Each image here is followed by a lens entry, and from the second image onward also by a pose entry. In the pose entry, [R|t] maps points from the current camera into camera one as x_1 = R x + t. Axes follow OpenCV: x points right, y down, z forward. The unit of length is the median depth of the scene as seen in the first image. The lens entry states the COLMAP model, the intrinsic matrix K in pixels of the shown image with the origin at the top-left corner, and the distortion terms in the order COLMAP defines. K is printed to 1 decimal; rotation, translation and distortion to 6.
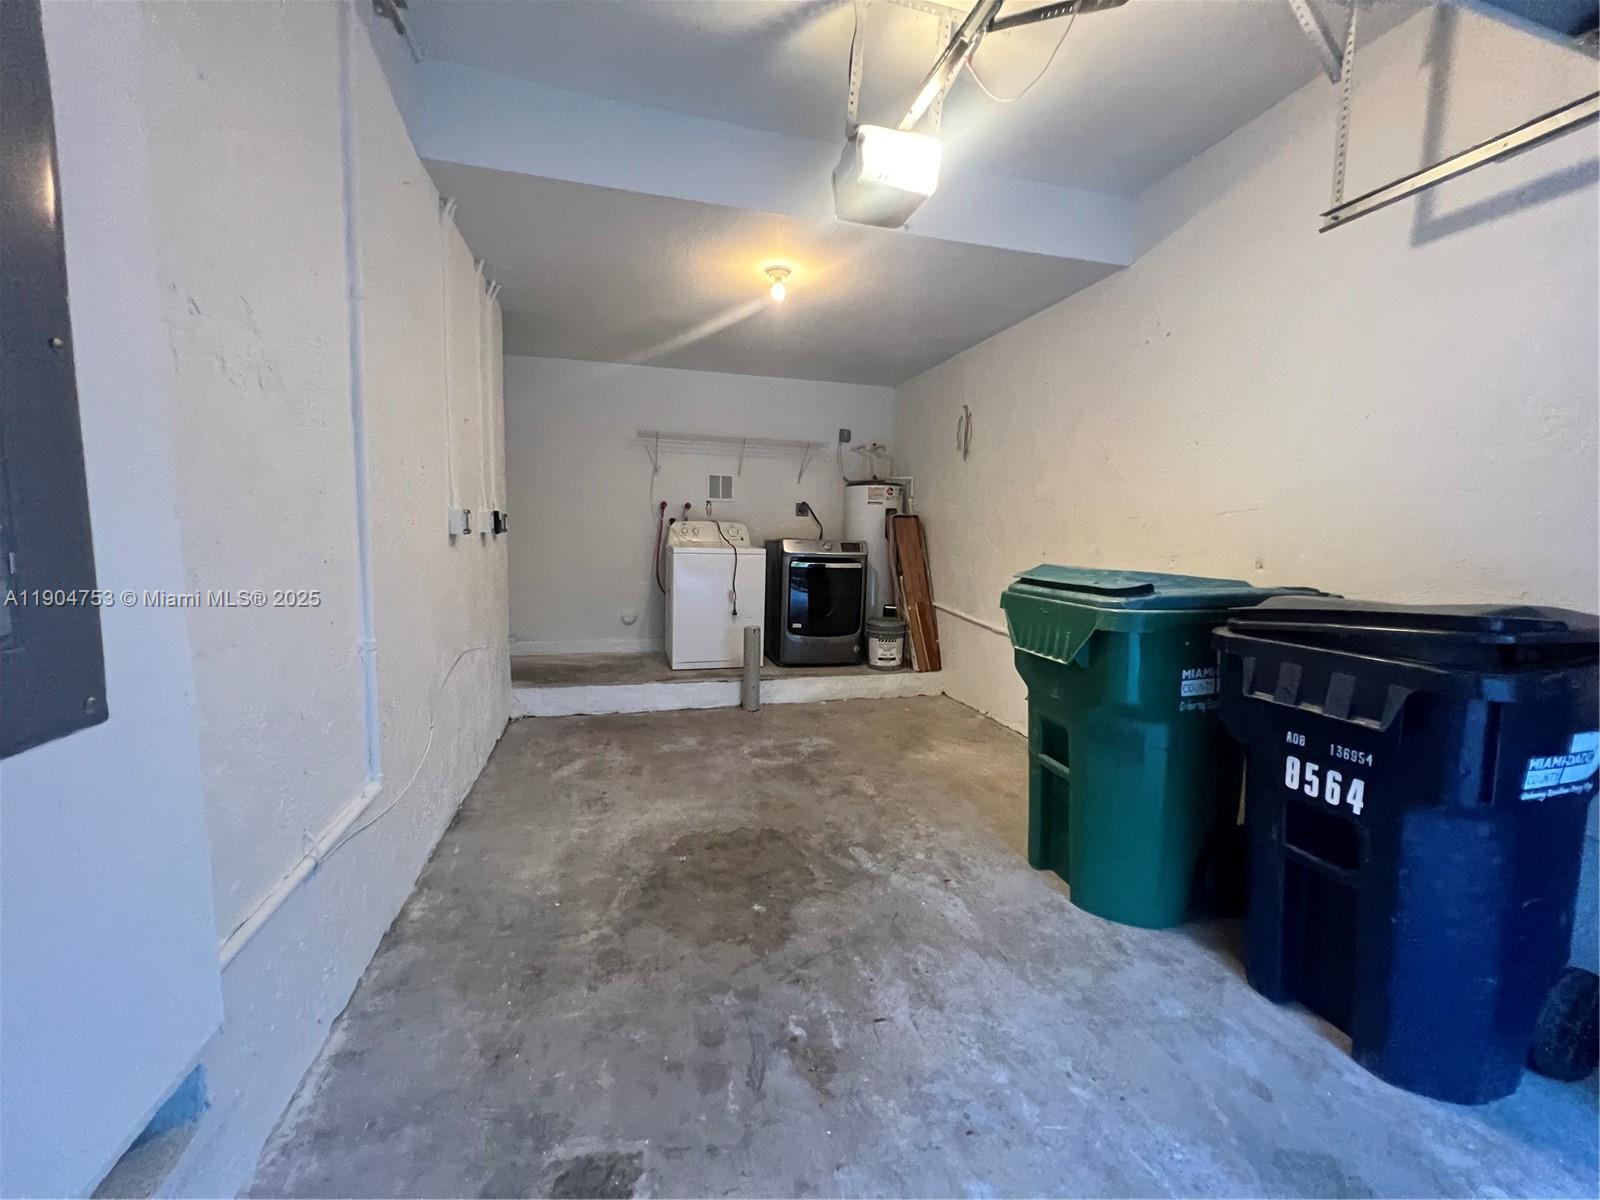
lens RADIAL K [[648.8, 0, 800.0], [0, 648.8, 600.0], [0, 0, 1]] dist [-0.000179, -0.000003]
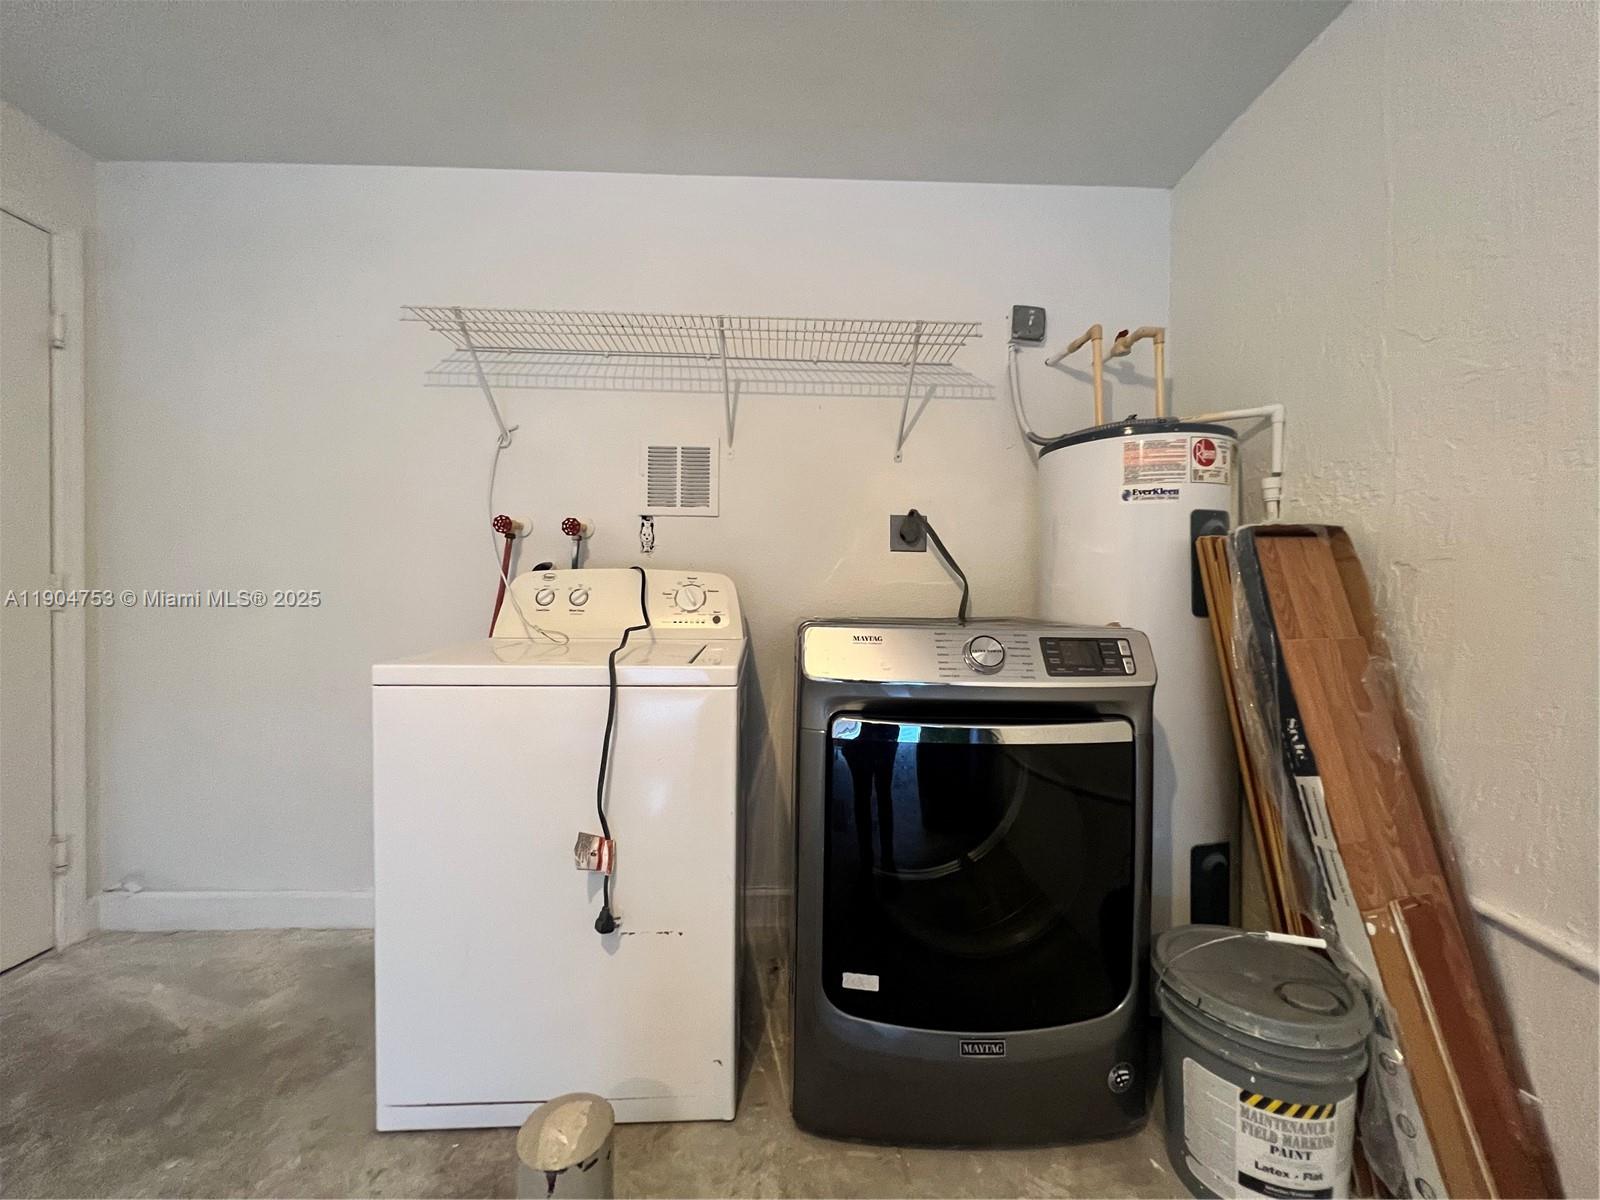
lens RADIAL K [[644.7, 0, 800.0], [0, 644.7, 600.0], [0, 0, 1]] dist [-0.002400, 0.000192]
pose [[0.974730, -0.011293, -0.223101, 0.026100], [-0.009573, 0.995692, -0.092227, -0.073727], [0.223181, 0.092032, 0.970423, 0.686279]]
